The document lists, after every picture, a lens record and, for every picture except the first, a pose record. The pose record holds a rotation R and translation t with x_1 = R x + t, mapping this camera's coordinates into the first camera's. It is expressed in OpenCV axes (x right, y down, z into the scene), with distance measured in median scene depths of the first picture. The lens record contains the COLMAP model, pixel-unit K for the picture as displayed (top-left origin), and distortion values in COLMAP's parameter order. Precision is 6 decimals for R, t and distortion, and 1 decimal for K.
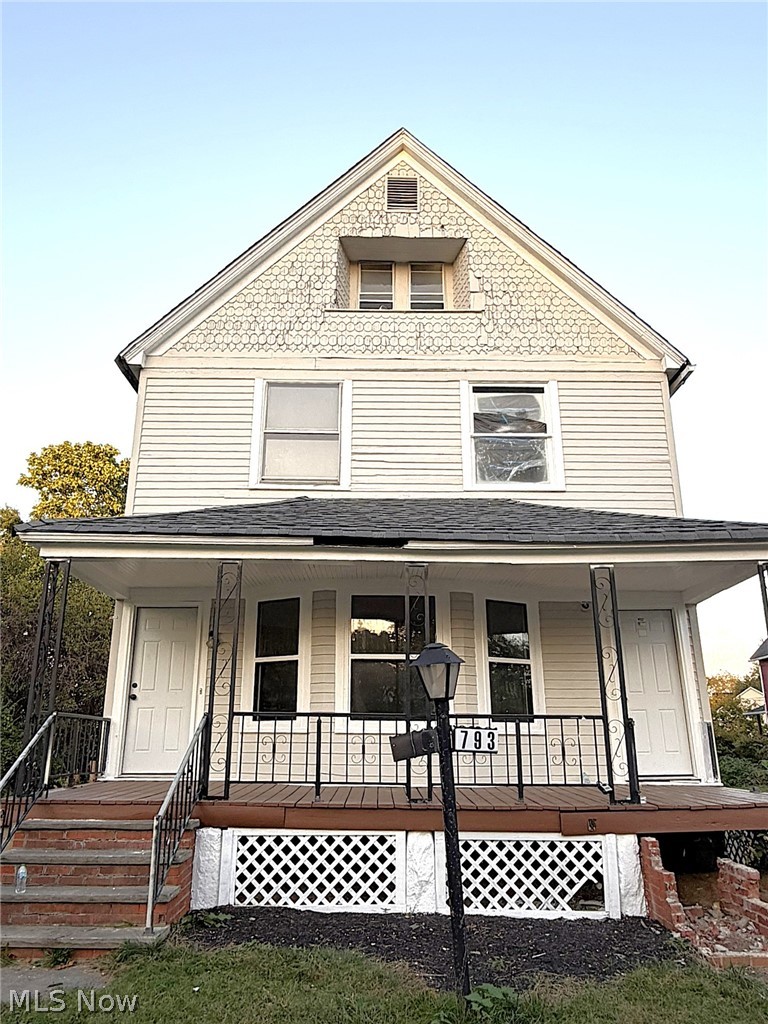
lens RADIAL K [[760.1, 0, 384.2], [0, 760.1, 510.2], [0, 0, 1]] dist [0.007676, -0.008844]
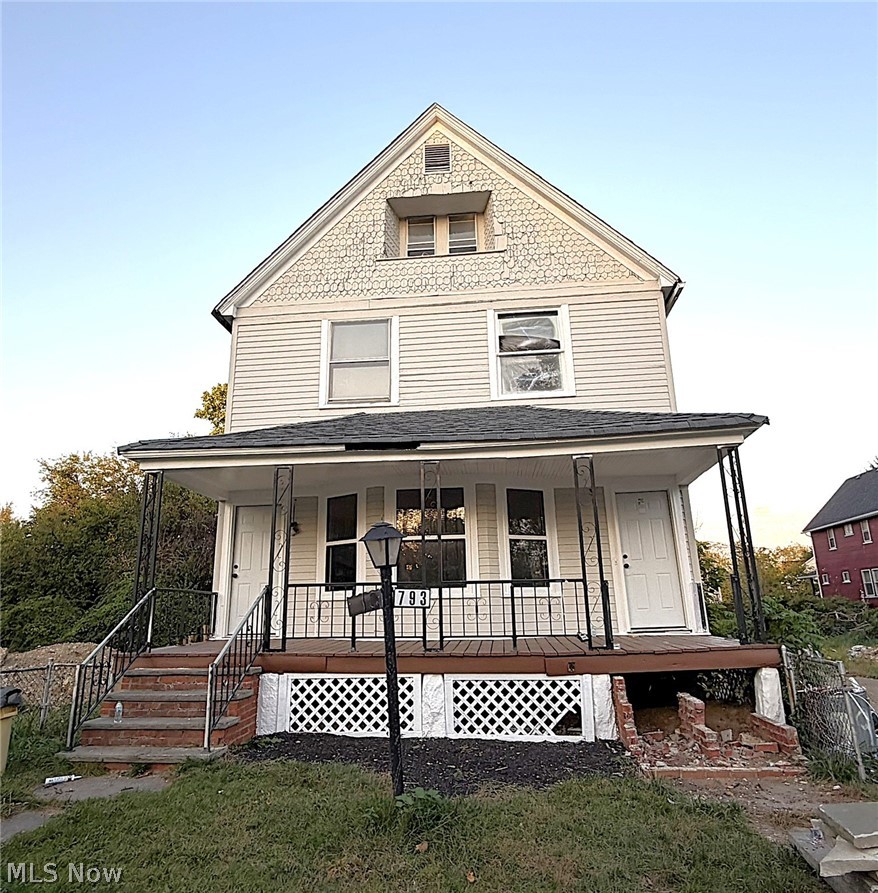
lens RADIAL K [[619.6, 0, 439.4], [0, 619.6, 448.4], [0, 0, 1]] dist [-0.003889, 0.006607]
pose [[0.993623, -0.049374, -0.101373, 0.134614], [0.053412, 0.997868, 0.037515, 0.010292], [0.099305, -0.042690, 0.994141, 0.002484]]
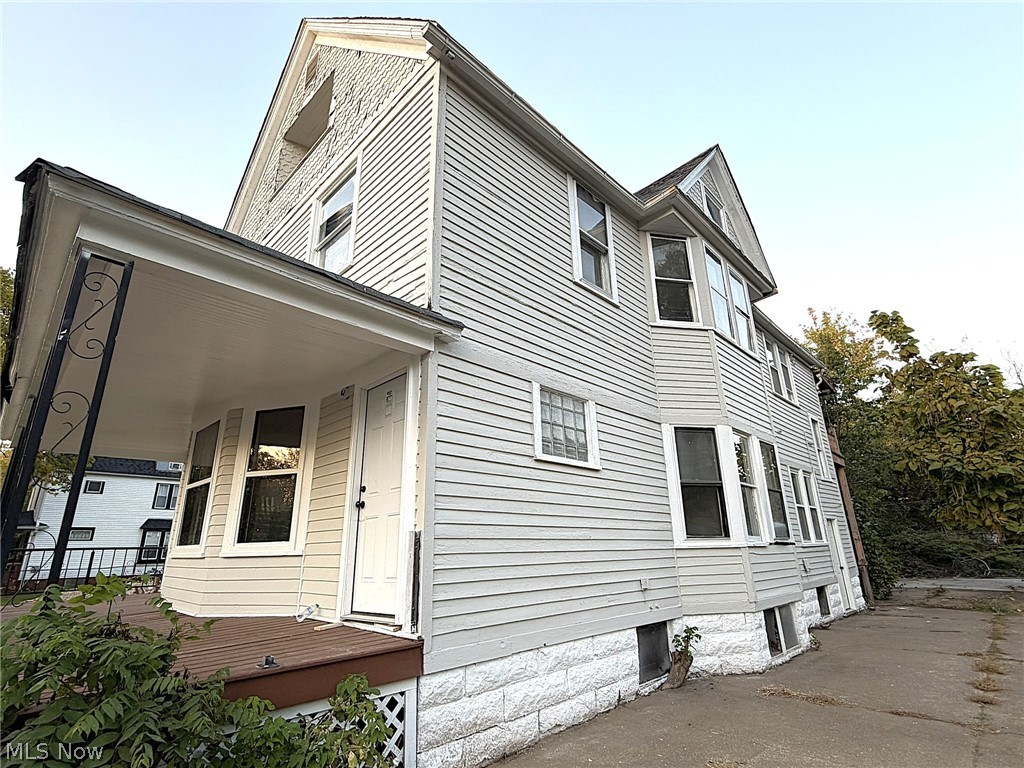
lens RADIAL K [[498.9, 0, 510.3], [0, 498.9, 386.8], [0, 0, 1]] dist [-0.001124, 0.000540]
pose [[0.699914, -0.235967, -0.674122, 0.798435], [0.238561, 0.966878, -0.090753, 0.225122], [0.673208, -0.097299, 0.733024, 0.785123]]
